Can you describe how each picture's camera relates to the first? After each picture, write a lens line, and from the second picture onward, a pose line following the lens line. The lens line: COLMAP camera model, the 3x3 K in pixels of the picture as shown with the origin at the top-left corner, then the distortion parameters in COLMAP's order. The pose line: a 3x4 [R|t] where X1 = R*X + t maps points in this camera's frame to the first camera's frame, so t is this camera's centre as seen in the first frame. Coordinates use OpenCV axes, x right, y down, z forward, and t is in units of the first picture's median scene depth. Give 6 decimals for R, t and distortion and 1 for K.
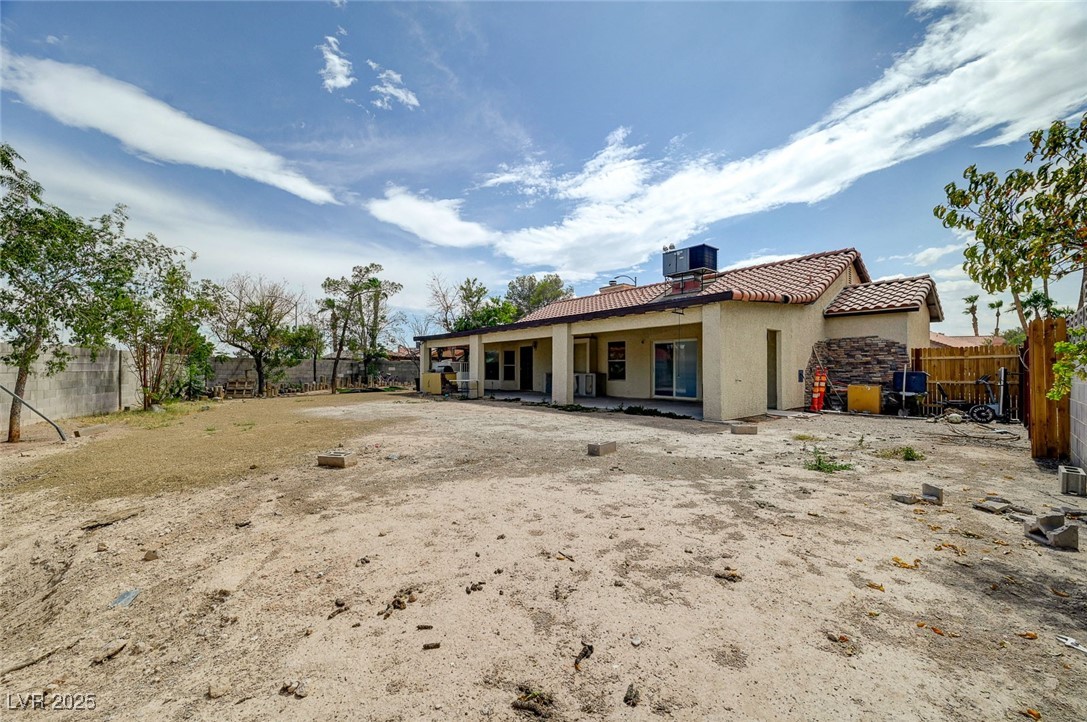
lens RADIAL K [[427.0, 0, 544.4], [0, 427.0, 364.3], [0, 0, 1]] dist [0.000305, 0.000336]
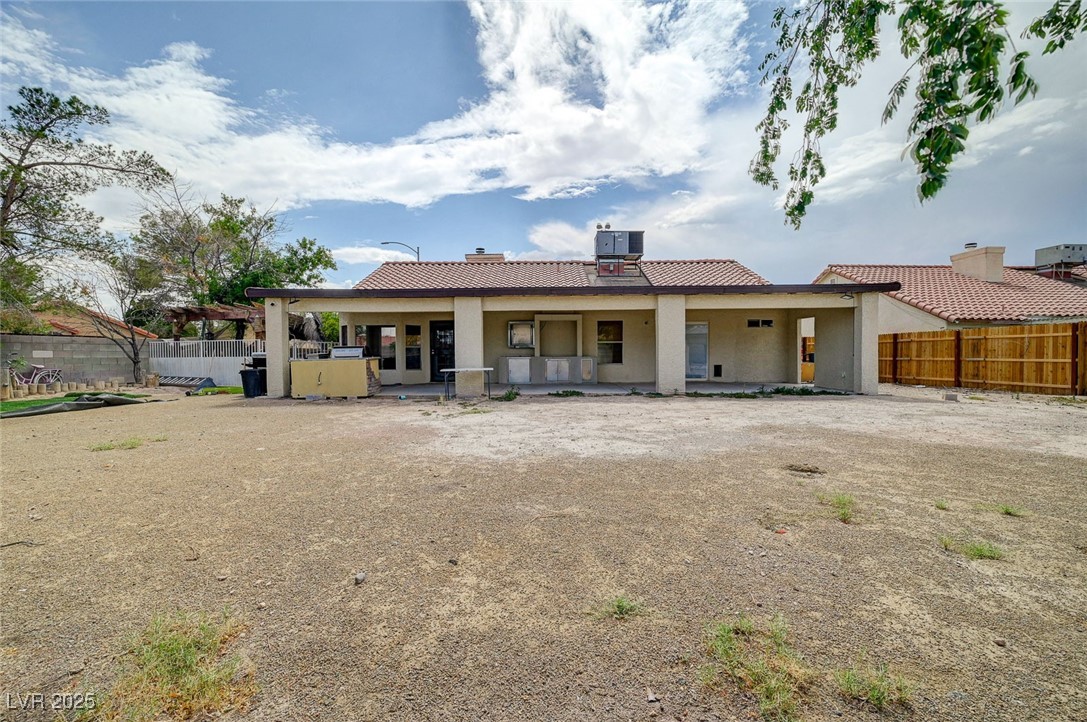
lens RADIAL K [[427.0, 0, 544.4], [0, 427.0, 364.3], [0, 0, 1]] dist [0.000305, 0.000336]
pose [[0.649993, -0.021597, 0.759633, -0.504482], [-0.001451, 0.999559, 0.029660, 0.010217], [-0.759938, -0.020381, 0.649675, 0.435953]]
